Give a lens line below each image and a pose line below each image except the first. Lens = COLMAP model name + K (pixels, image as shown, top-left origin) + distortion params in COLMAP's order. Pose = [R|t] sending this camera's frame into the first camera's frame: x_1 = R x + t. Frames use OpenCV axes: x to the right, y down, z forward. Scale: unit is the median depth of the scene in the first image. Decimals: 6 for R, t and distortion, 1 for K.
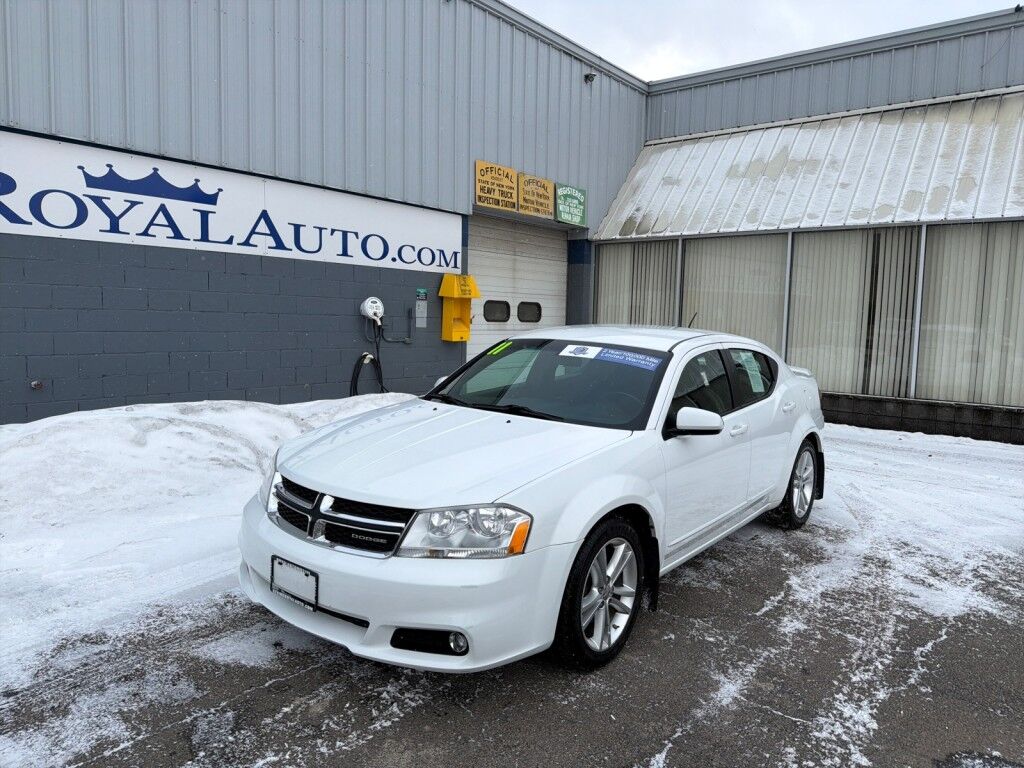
lens RADIAL K [[717.2, 0, 527.3], [0, 717.2, 390.8], [0, 0, 1]] dist [0.129610, -0.199464]
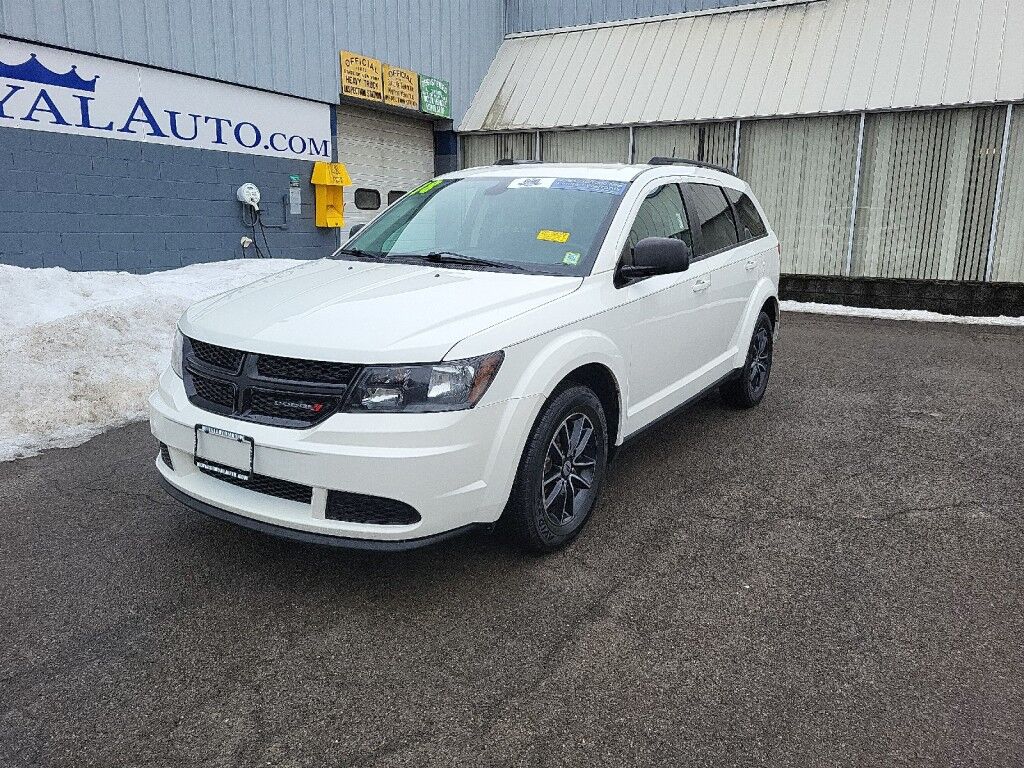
lens RADIAL K [[759.6, 0, 520.5], [0, 759.6, 373.4], [0, 0, 1]] dist [0.059495, -0.039048]
pose [[0.987309, -0.040141, 0.153657, -0.004636], [0.024932, 0.994709, 0.099660, 0.046025], [-0.156844, -0.094564, 0.983086, -0.195812]]
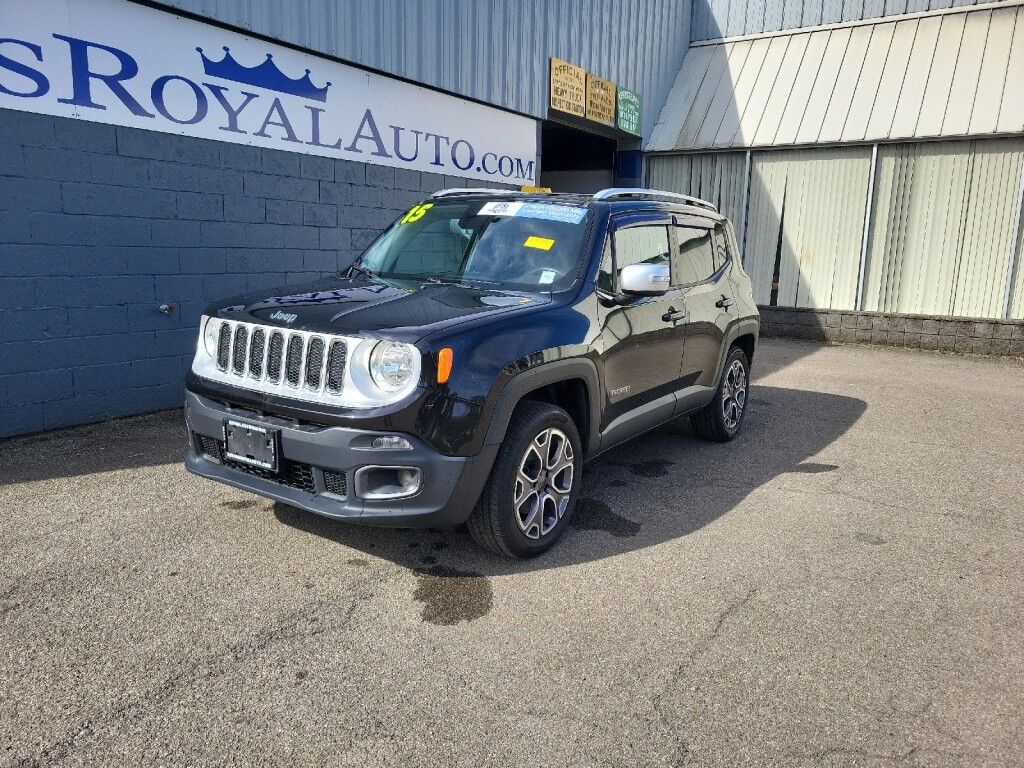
lens RADIAL K [[768.7, 0, 517.6], [0, 768.7, 382.7], [0, 0, 1]] dist [0.062107, -0.036809]
pose [[0.995156, -0.017482, 0.096739, -0.245340], [0.009879, 0.996864, 0.078515, 0.007238], [-0.097808, -0.077179, 0.992208, 0.029488]]
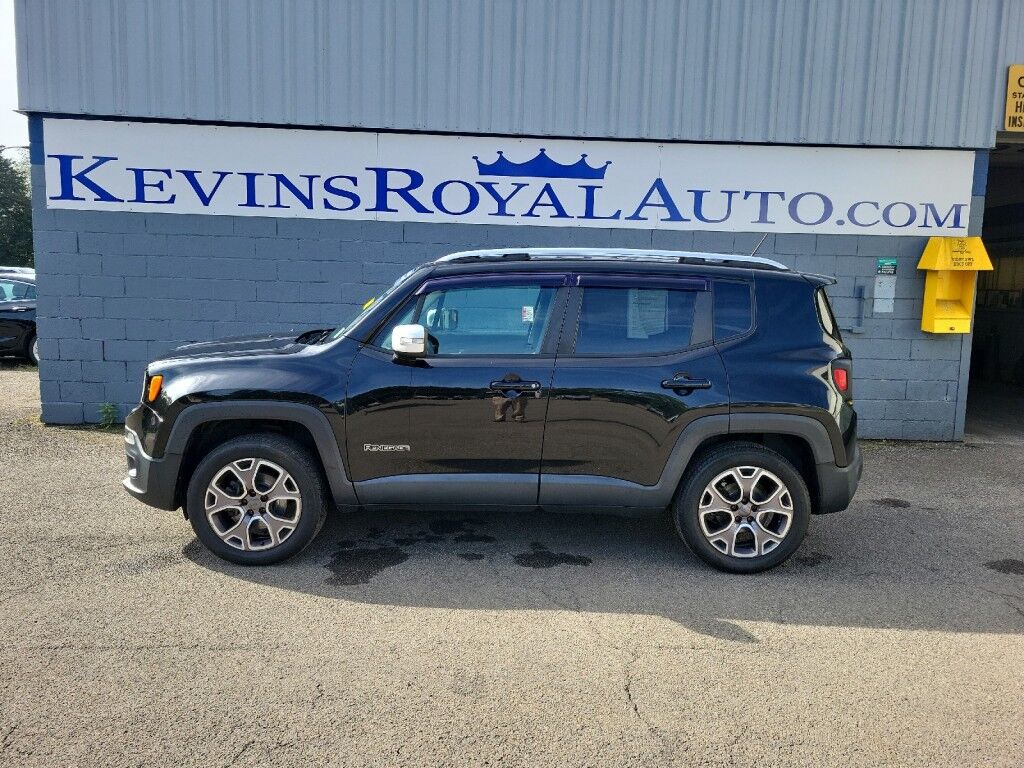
lens RADIAL K [[794.9, 0, 539.9], [0, 794.9, 364.9], [0, 0, 1]] dist [0.051747, 0.007928]
pose [[0.650024, 0.068682, -0.756803, 0.273722], [-0.088780, 0.995951, 0.014131, -0.015914], [0.754710, 0.058003, 0.653490, 0.225010]]
